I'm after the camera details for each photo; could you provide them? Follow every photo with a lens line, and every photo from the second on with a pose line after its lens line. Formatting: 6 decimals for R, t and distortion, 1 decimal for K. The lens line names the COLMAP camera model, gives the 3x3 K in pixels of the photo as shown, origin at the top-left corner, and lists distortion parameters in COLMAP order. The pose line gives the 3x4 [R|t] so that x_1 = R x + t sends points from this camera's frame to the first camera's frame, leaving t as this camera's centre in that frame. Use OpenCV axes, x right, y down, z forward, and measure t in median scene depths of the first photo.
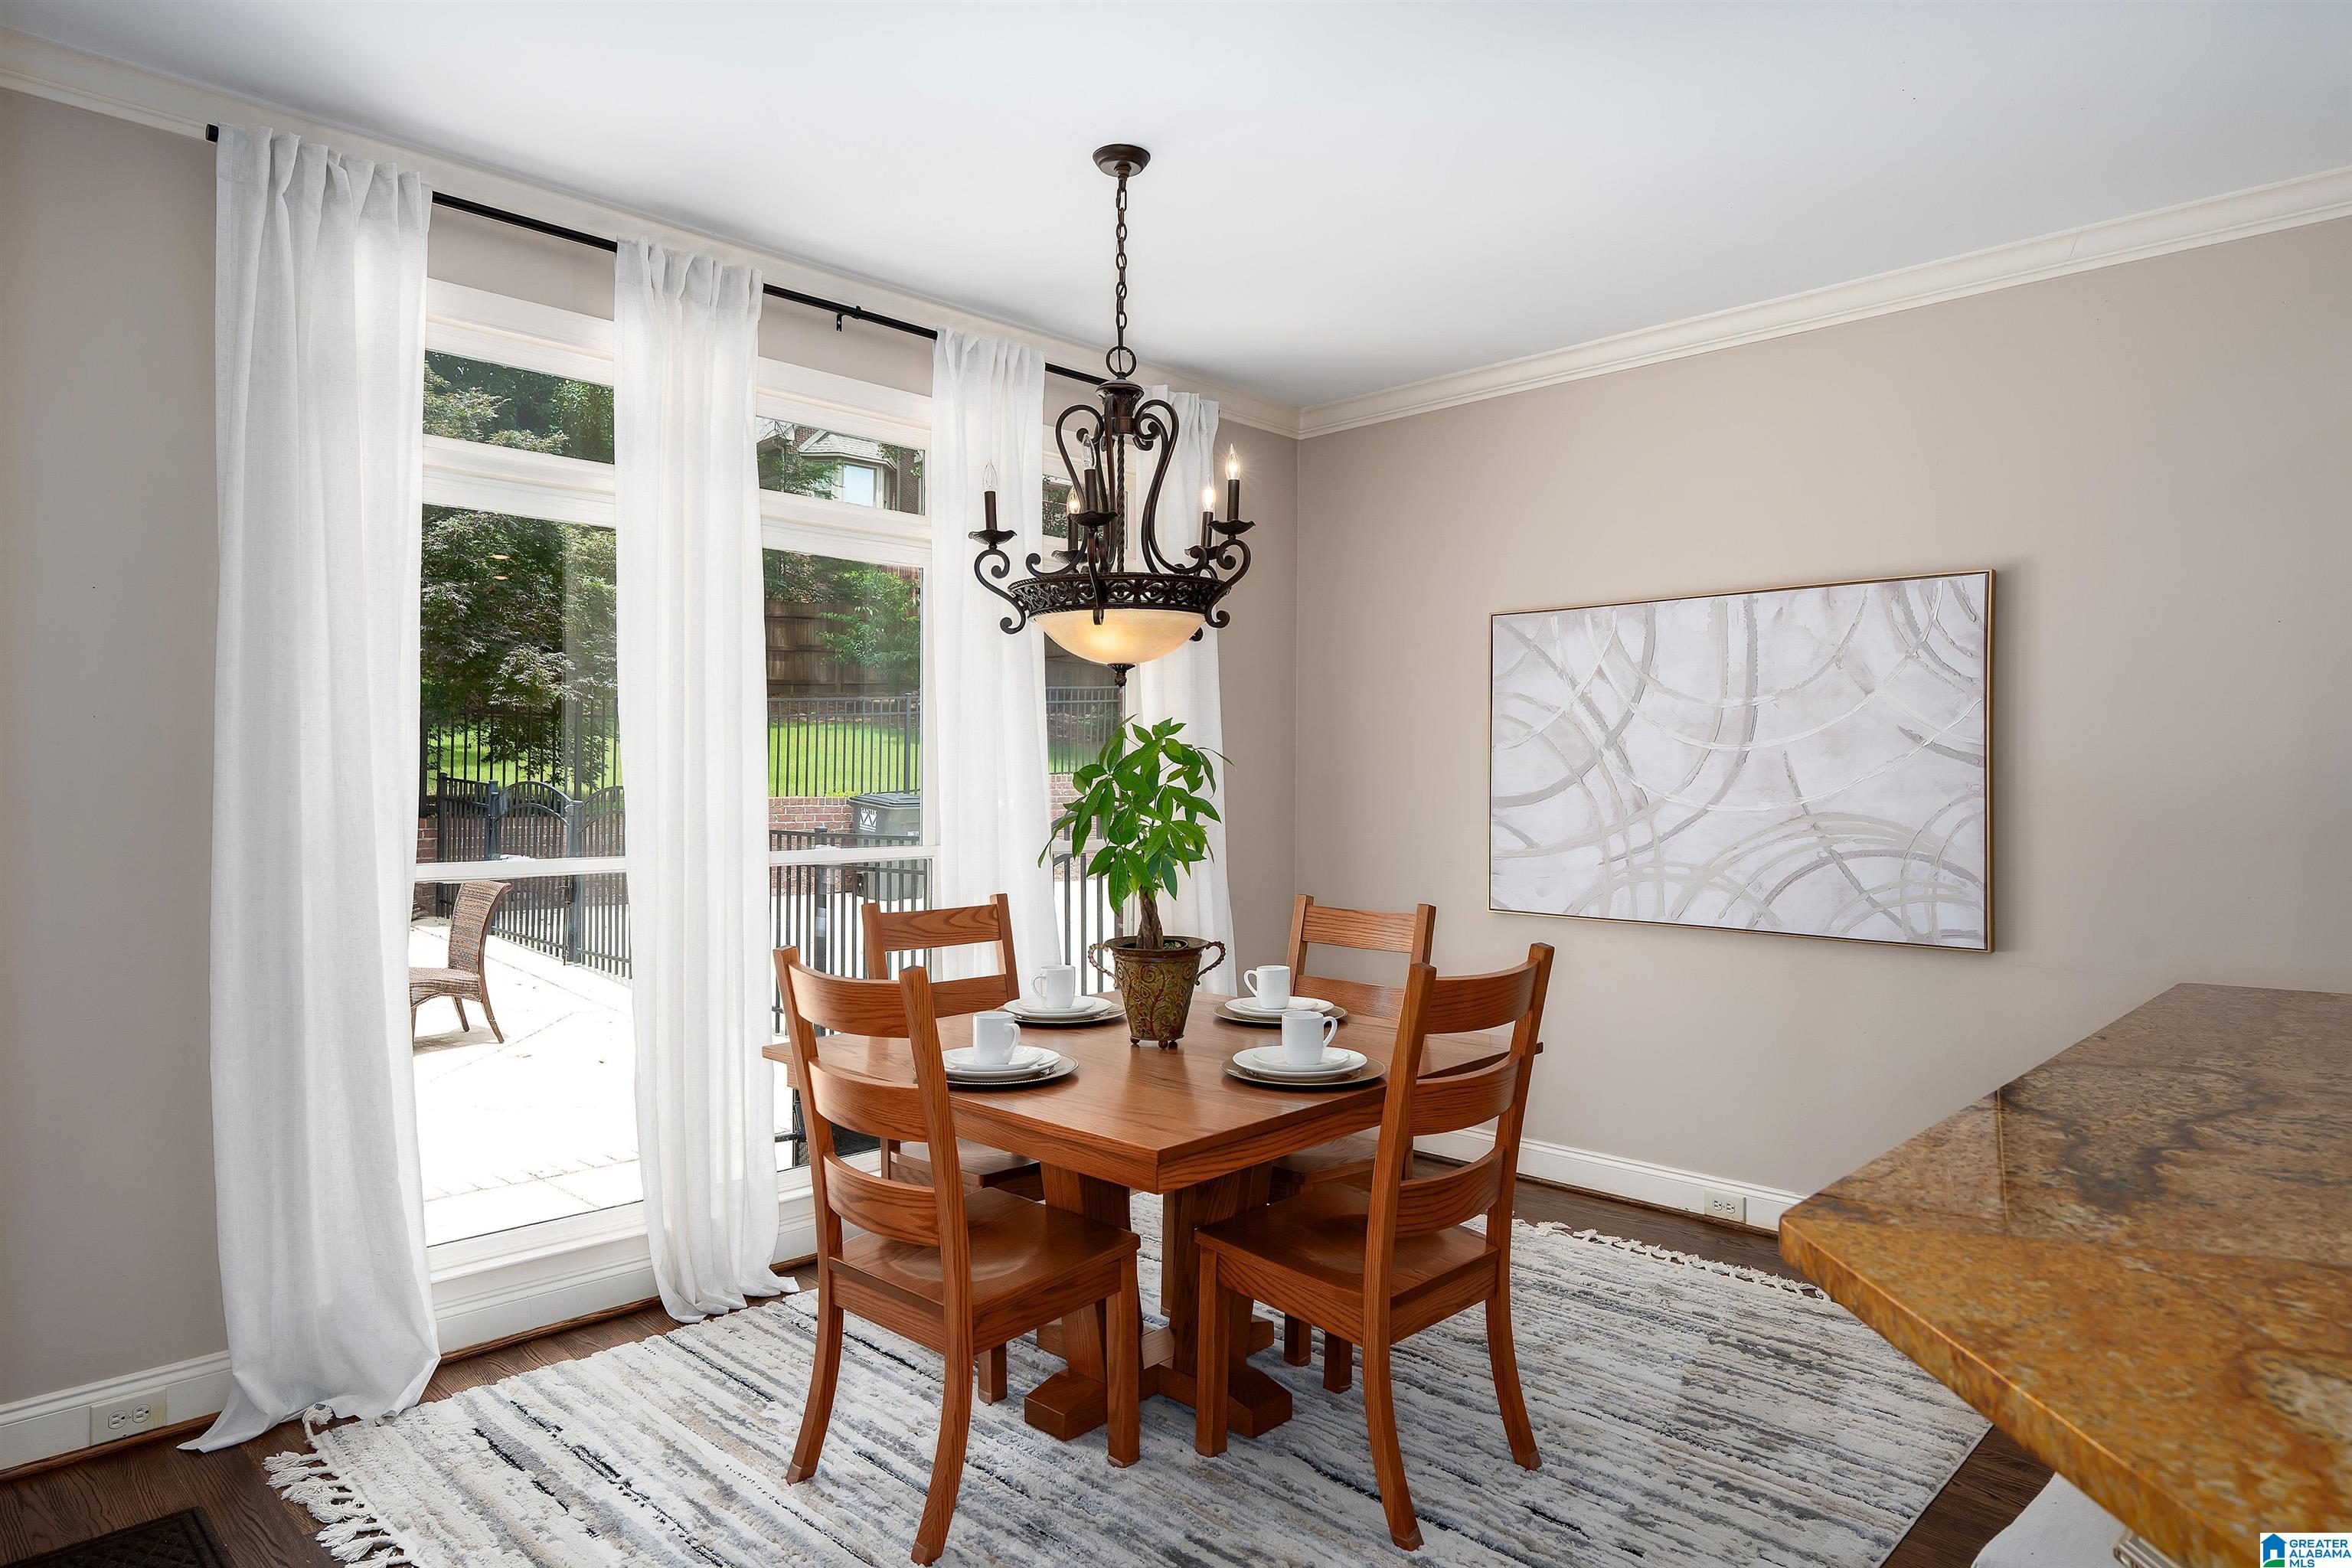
lens RADIAL K [[1381.0, 0, 1197.3], [0, 1381.0, 752.6], [0, 0, 1]] dist [-0.005601, 0.003835]
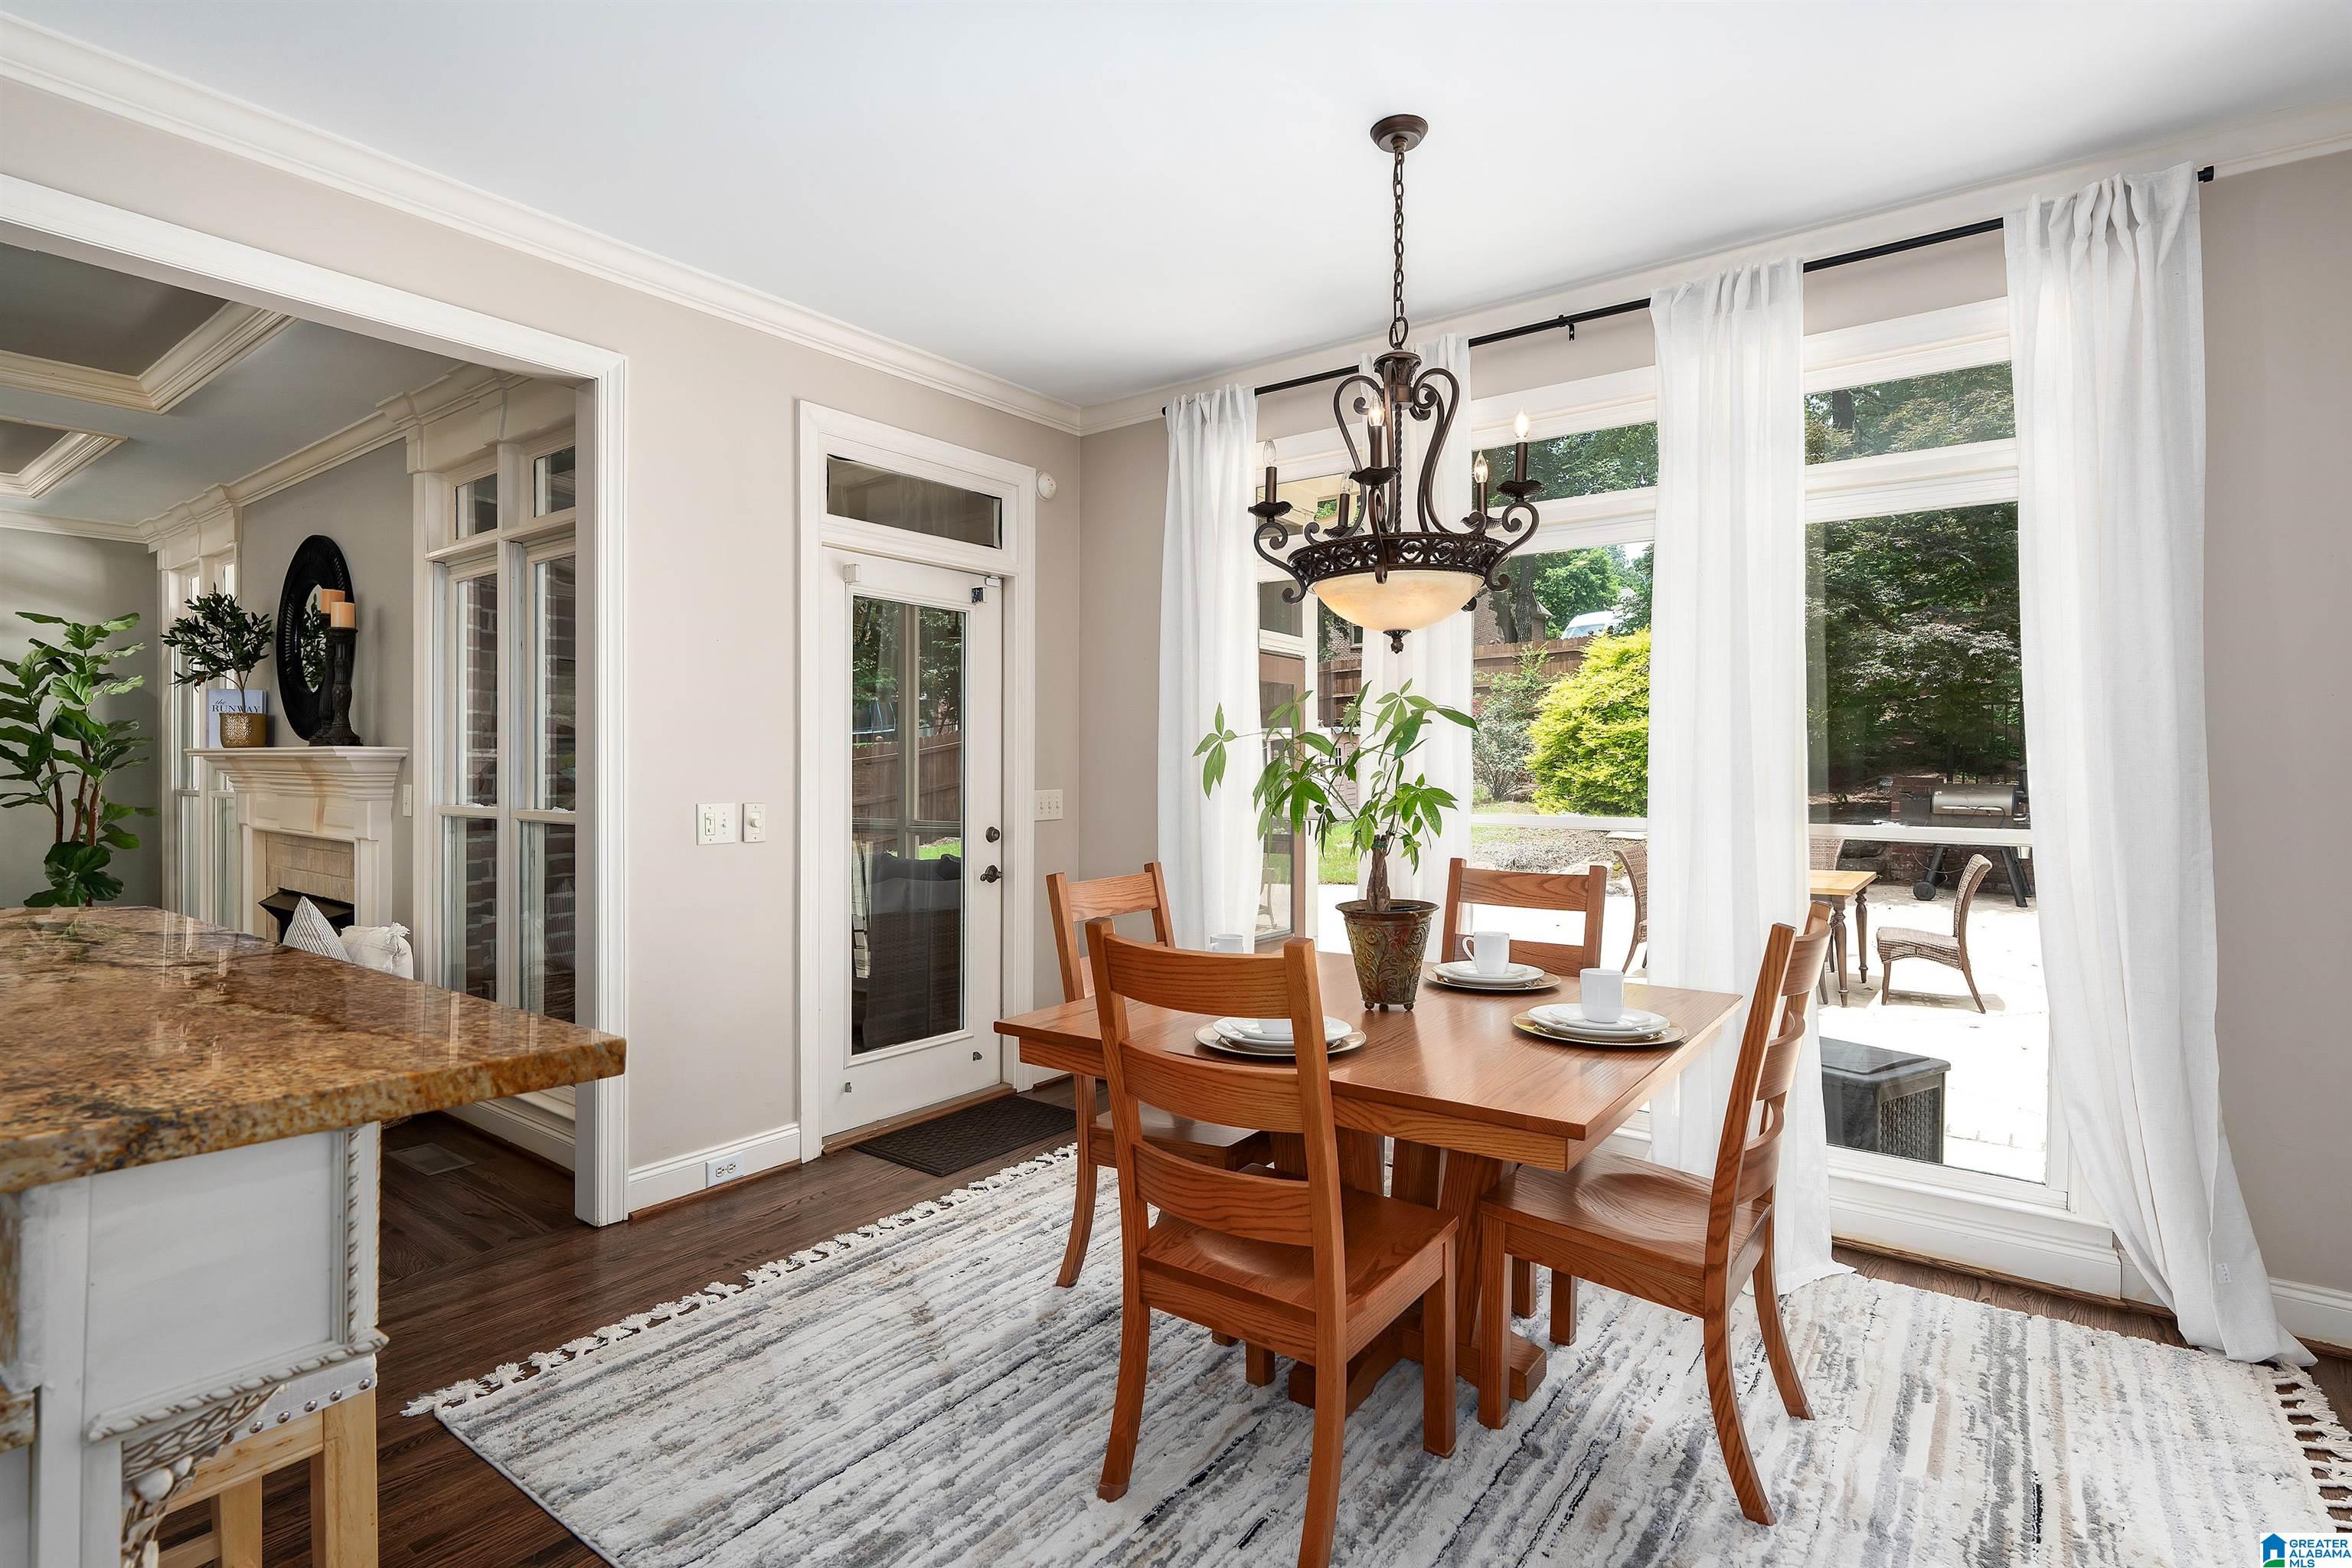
lens RADIAL K [[1155.9, 0, 1171.1], [0, 1155.9, 775.4], [0, 0, 1]] dist [-0.002690, 0.000501]
pose [[0.107993, 0.004301, -0.994142, 0.630769], [0.015069, 0.999869, 0.005962, 0.028409], [0.994037, -0.015625, 0.107914, 0.600042]]
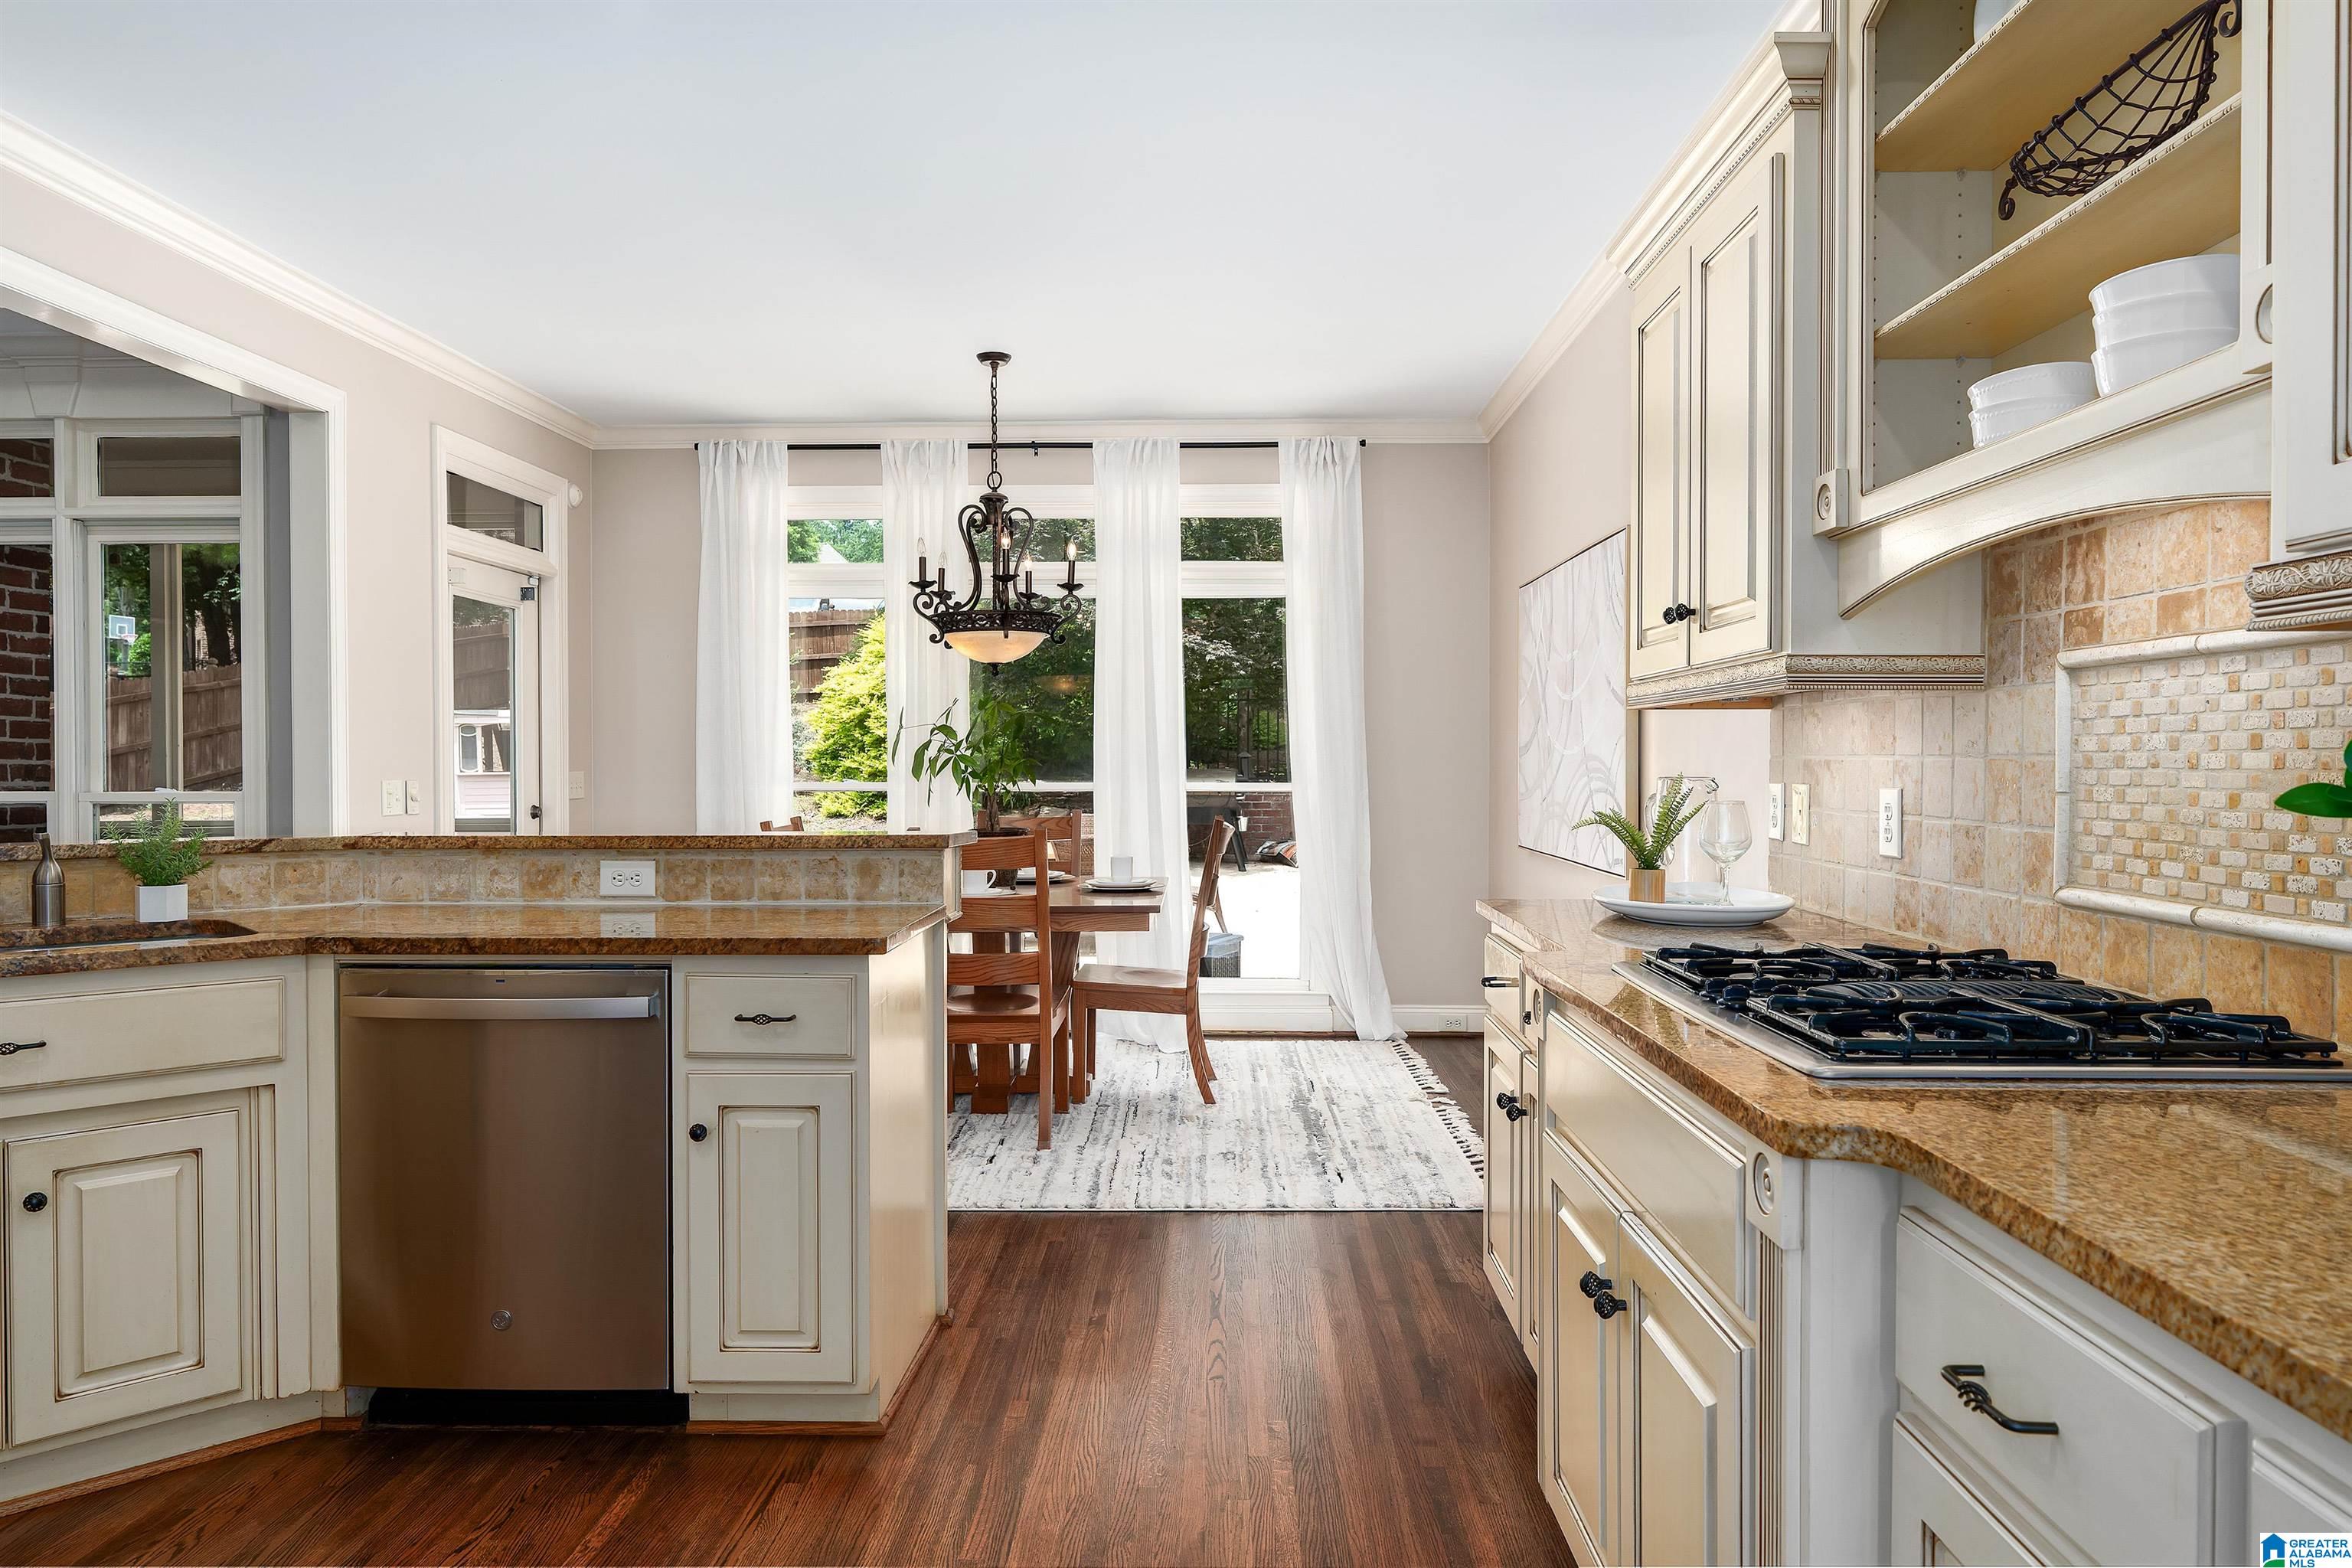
lens RADIAL K [[1511.9, 0, 1181.1], [0, 1511.9, 787.0], [0, 0, 1]] dist [0.009563, -0.000957]
pose [[0.663864, 0.007360, -0.747817, 1.188076], [0.017974, 0.999506, 0.025793, 0.034456], [0.747638, -0.030564, 0.663403, -0.041446]]
